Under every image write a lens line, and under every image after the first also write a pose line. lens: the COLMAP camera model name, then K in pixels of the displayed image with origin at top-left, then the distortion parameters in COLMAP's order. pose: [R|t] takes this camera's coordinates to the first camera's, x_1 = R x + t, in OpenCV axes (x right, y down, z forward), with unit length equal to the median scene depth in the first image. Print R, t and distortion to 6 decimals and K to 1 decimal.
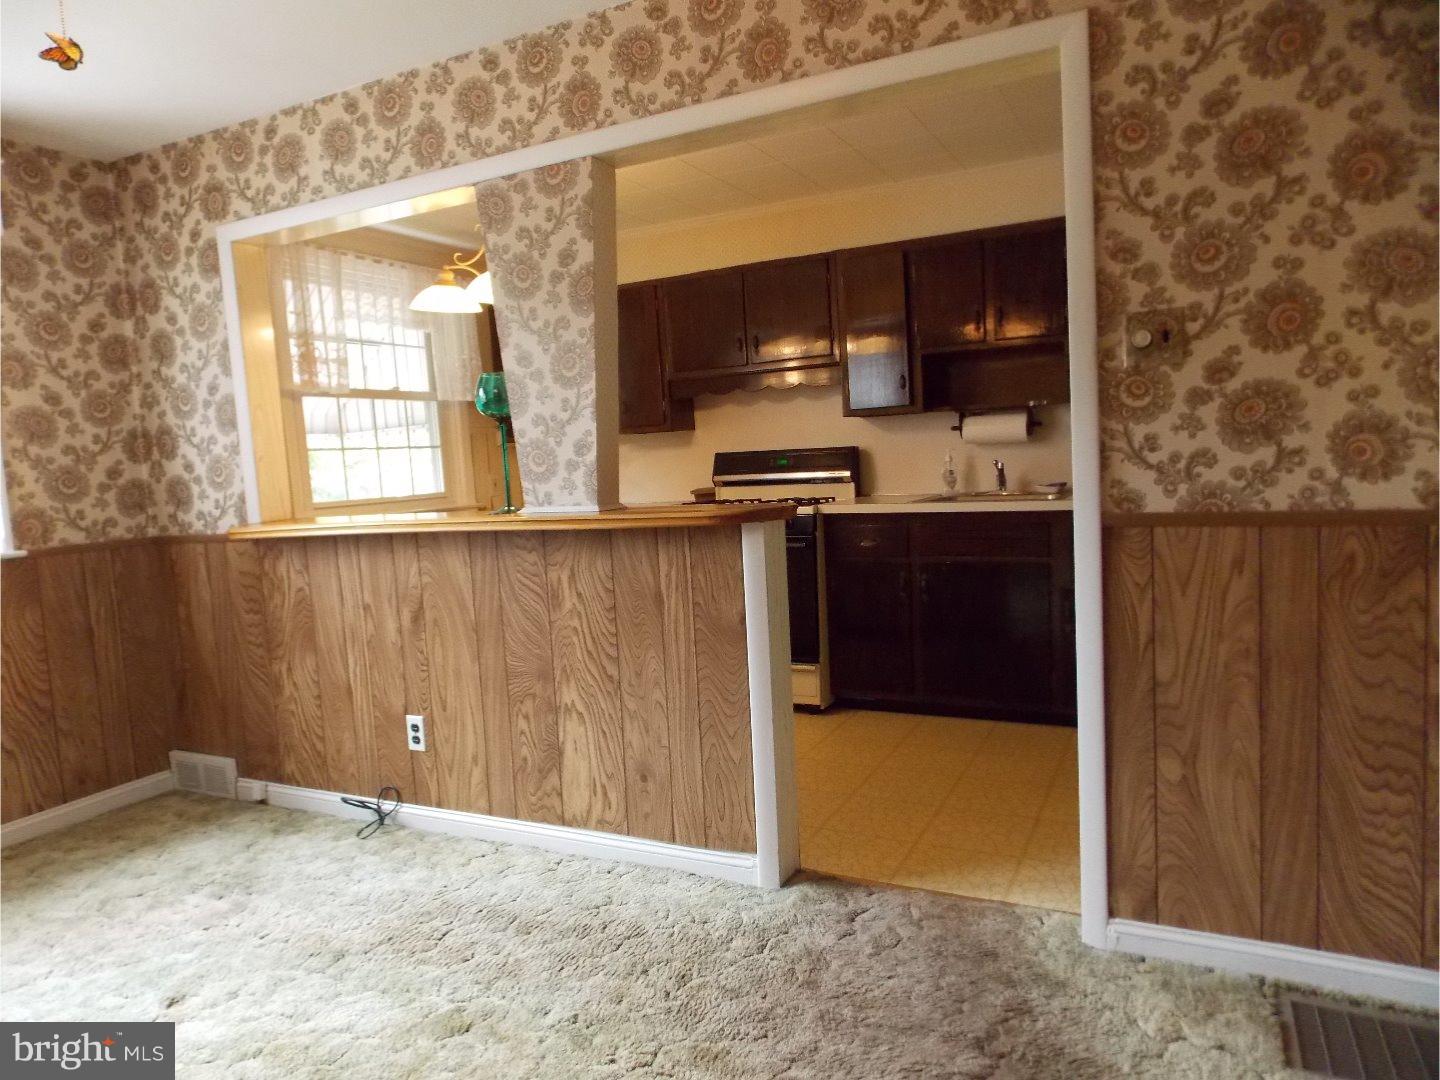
lens RADIAL K [[964.1, 0, 708.9], [0, 964.1, 526.6], [0, 0, 1]] dist [0.002995, -0.000787]
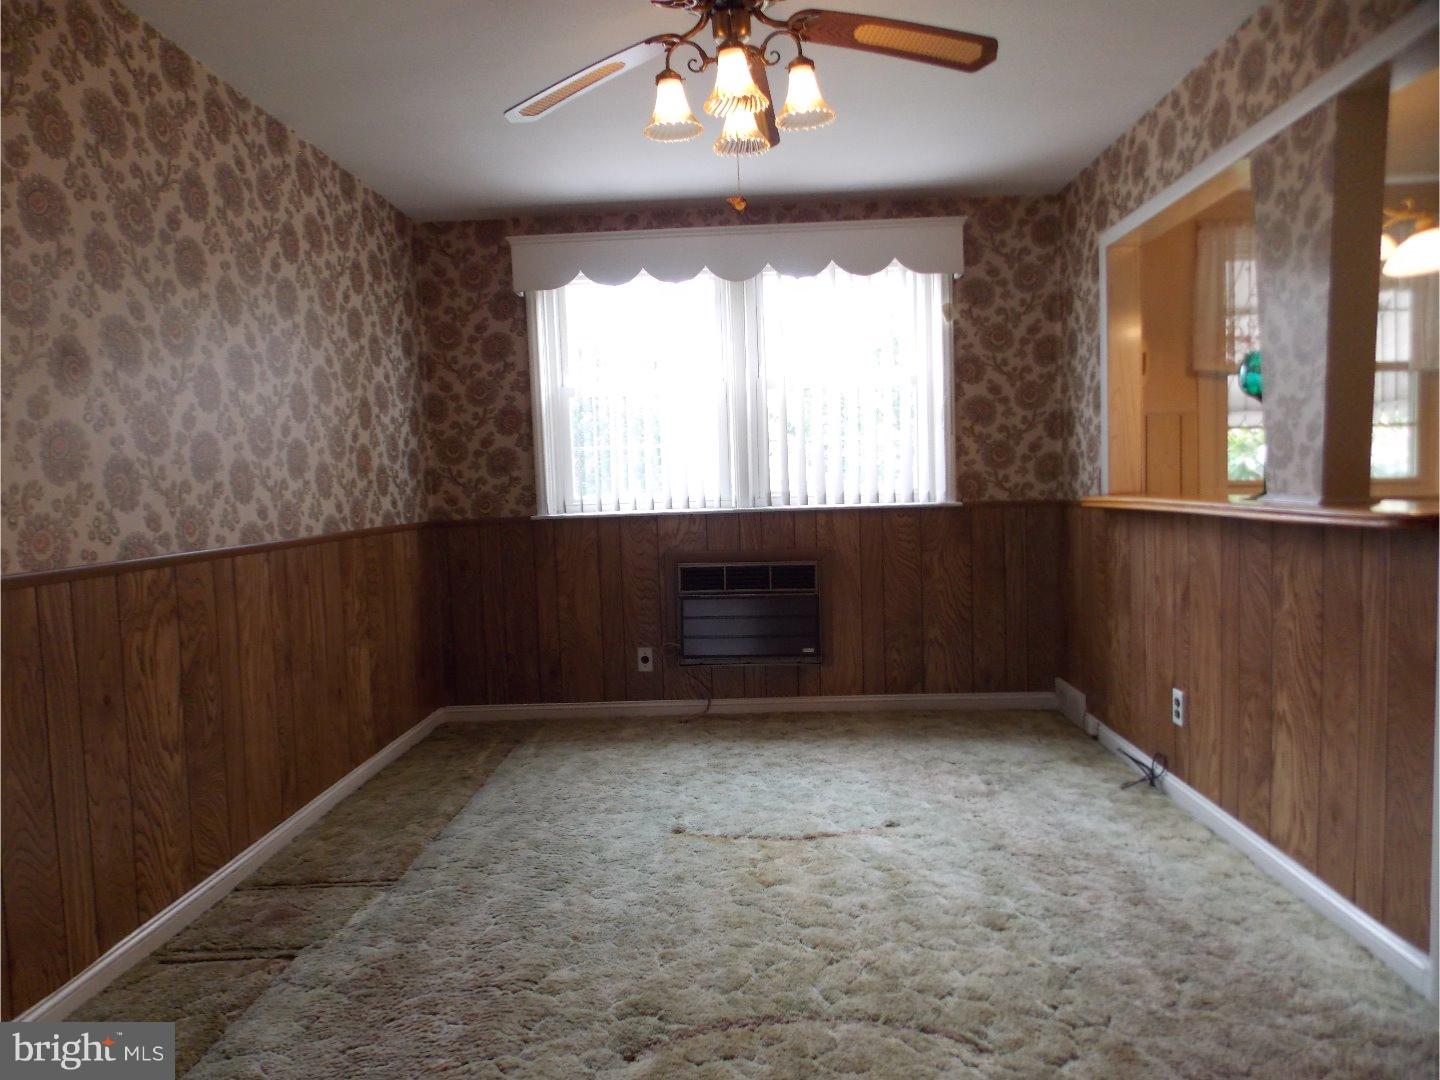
lens RADIAL K [[964.1, 0, 713.7], [0, 964.1, 531.9], [0, 0, 1]] dist [0.002995, -0.000787]
pose [[0.411025, 0.102839, -0.905805, 0.394666], [-0.069772, 0.994251, 0.081220, -0.020267], [0.908950, 0.029816, 0.415838, 0.113942]]
